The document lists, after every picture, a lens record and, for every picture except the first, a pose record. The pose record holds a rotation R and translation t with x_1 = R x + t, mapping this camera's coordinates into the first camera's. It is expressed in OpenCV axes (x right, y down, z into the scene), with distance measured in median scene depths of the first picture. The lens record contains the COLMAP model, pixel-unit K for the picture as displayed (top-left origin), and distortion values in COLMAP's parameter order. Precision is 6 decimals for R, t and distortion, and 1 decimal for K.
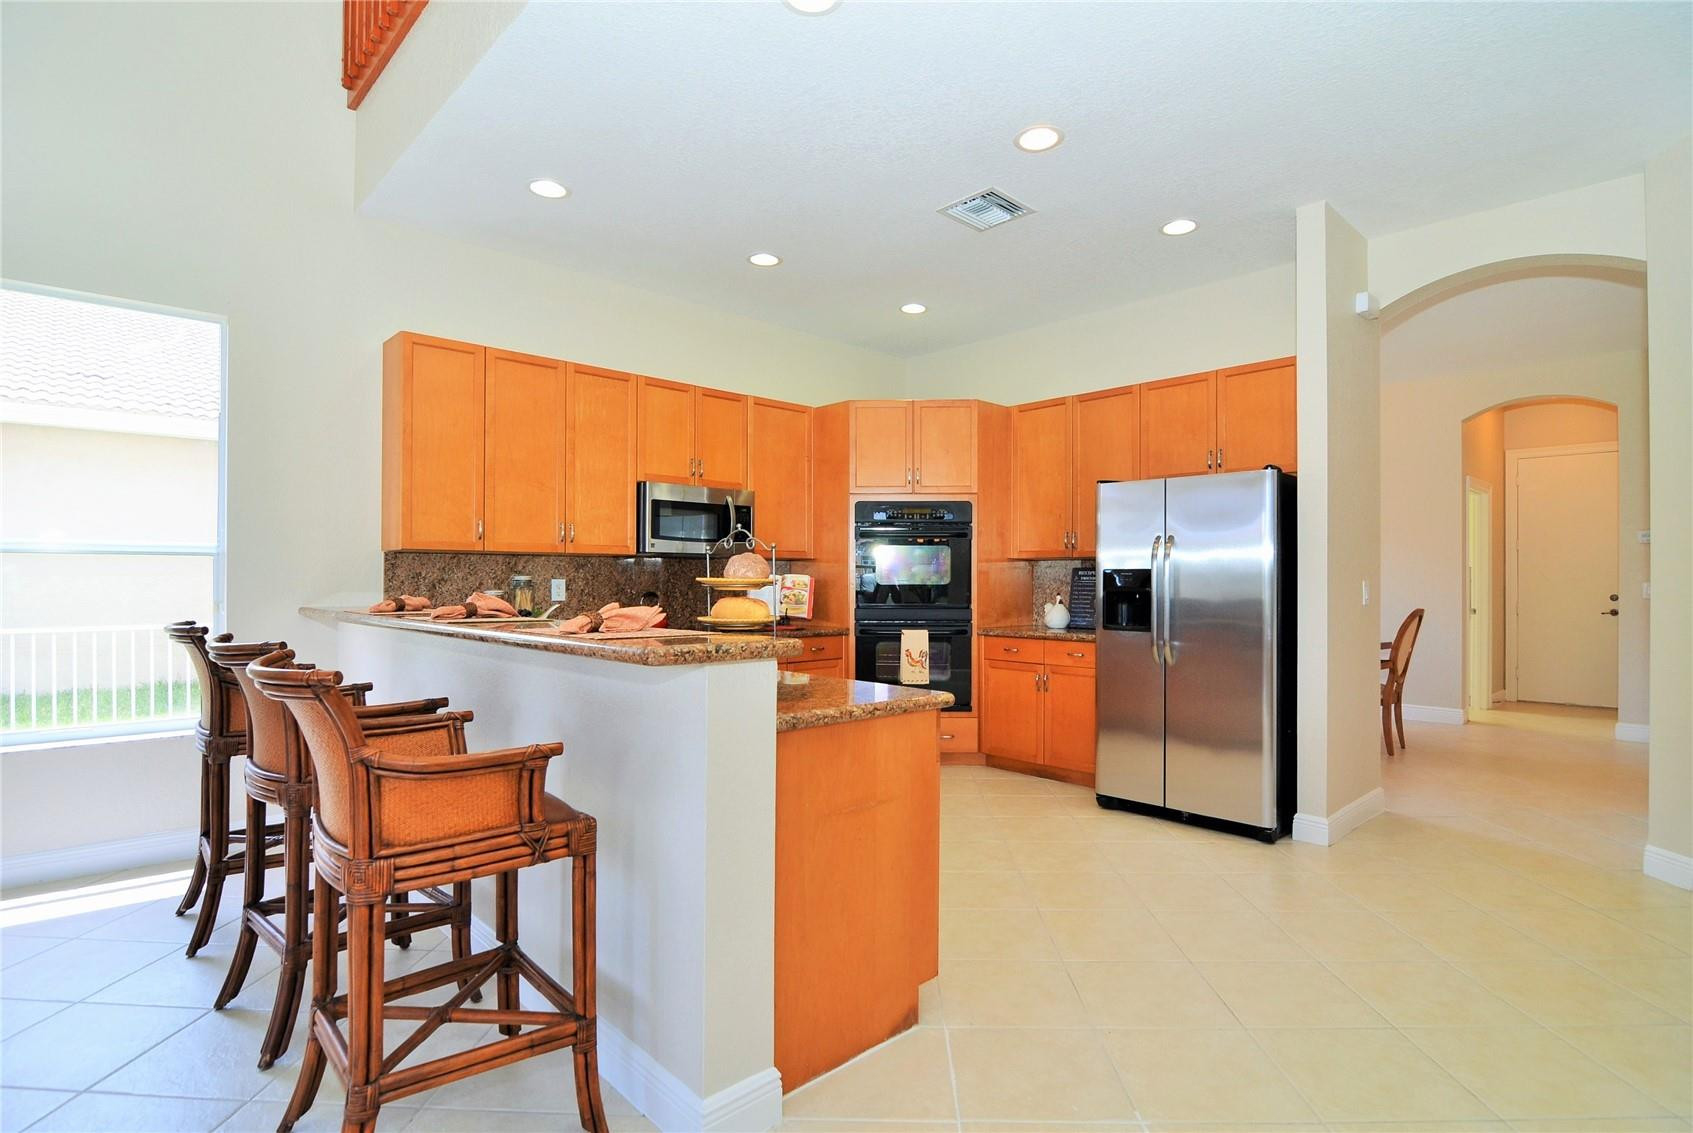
lens RADIAL K [[872.0, 0, 836.3], [0, 872.0, 576.9], [0, 0, 1]] dist [-0.011561, -0.002339]
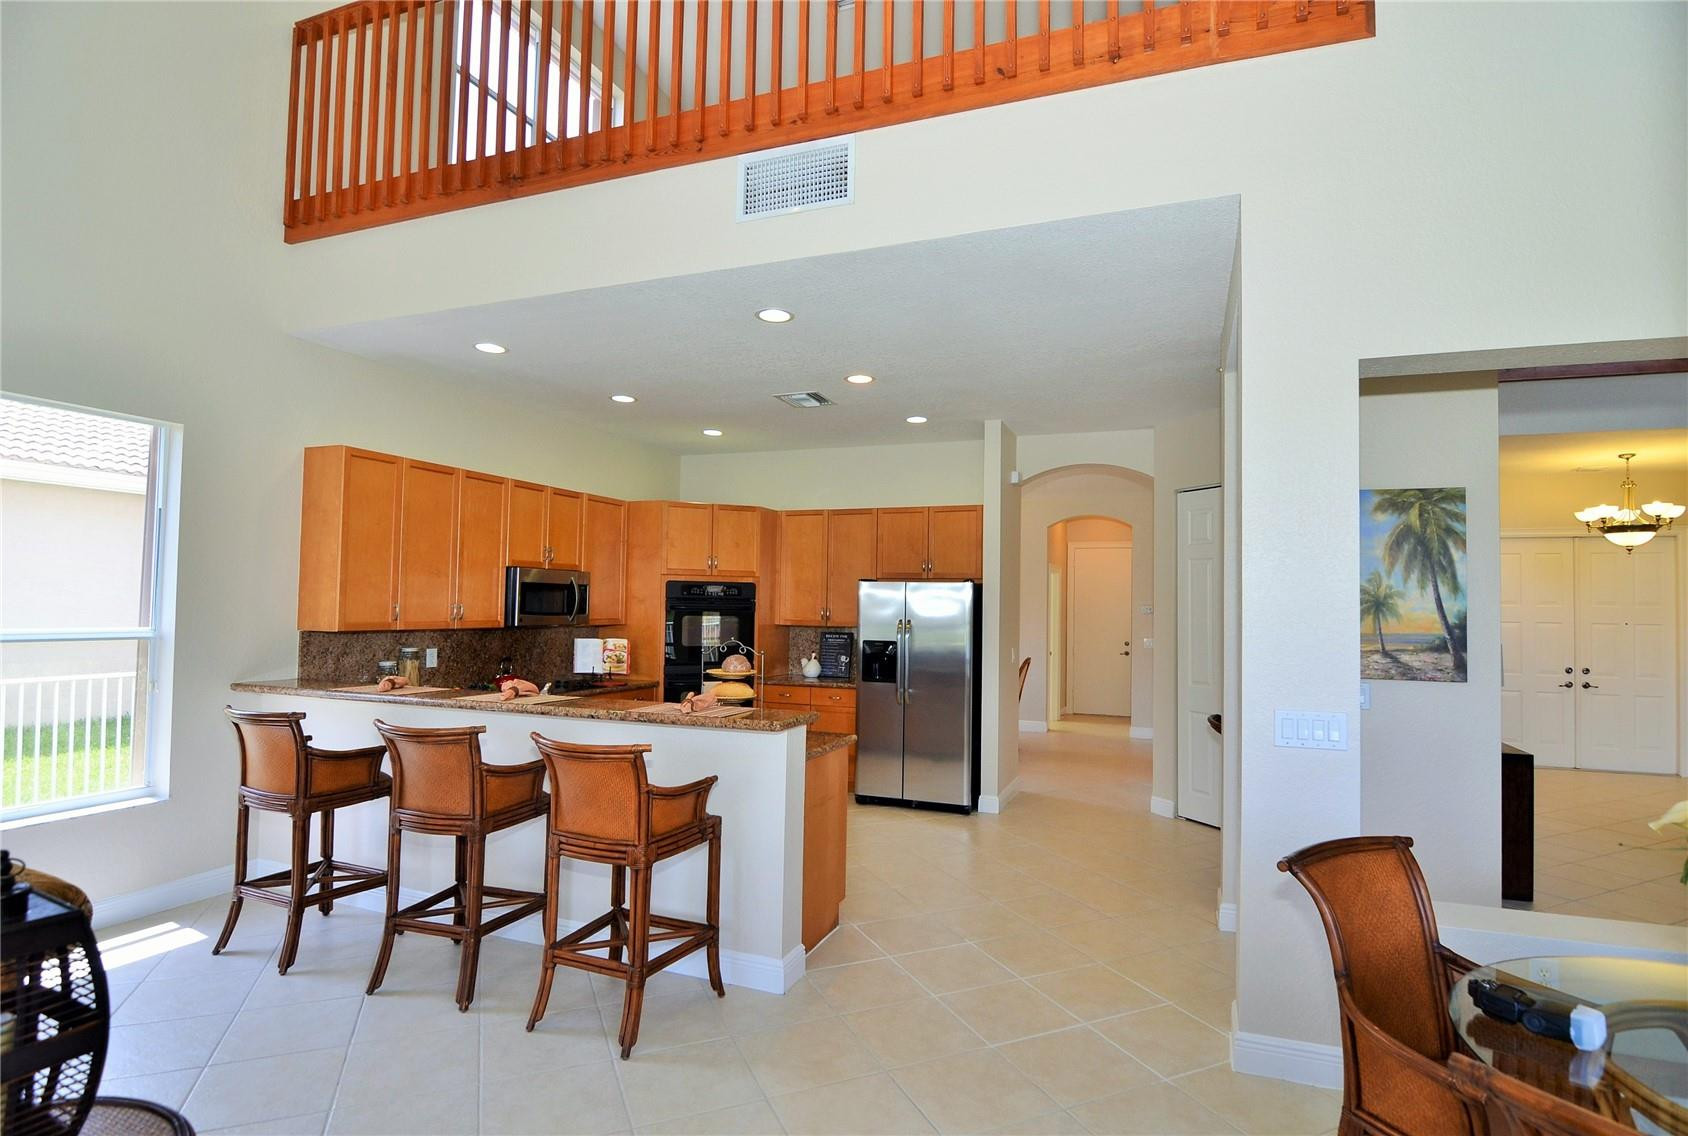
lens RADIAL K [[898.4, 0, 848.5], [0, 898.4, 569.9], [0, 0, 1]] dist [-0.005184, -0.001128]
pose [[0.901166, 0.025436, 0.432727, -0.336472], [-0.012504, 0.999387, -0.032703, -0.069551], [-0.433294, 0.024060, 0.900932, -0.319416]]
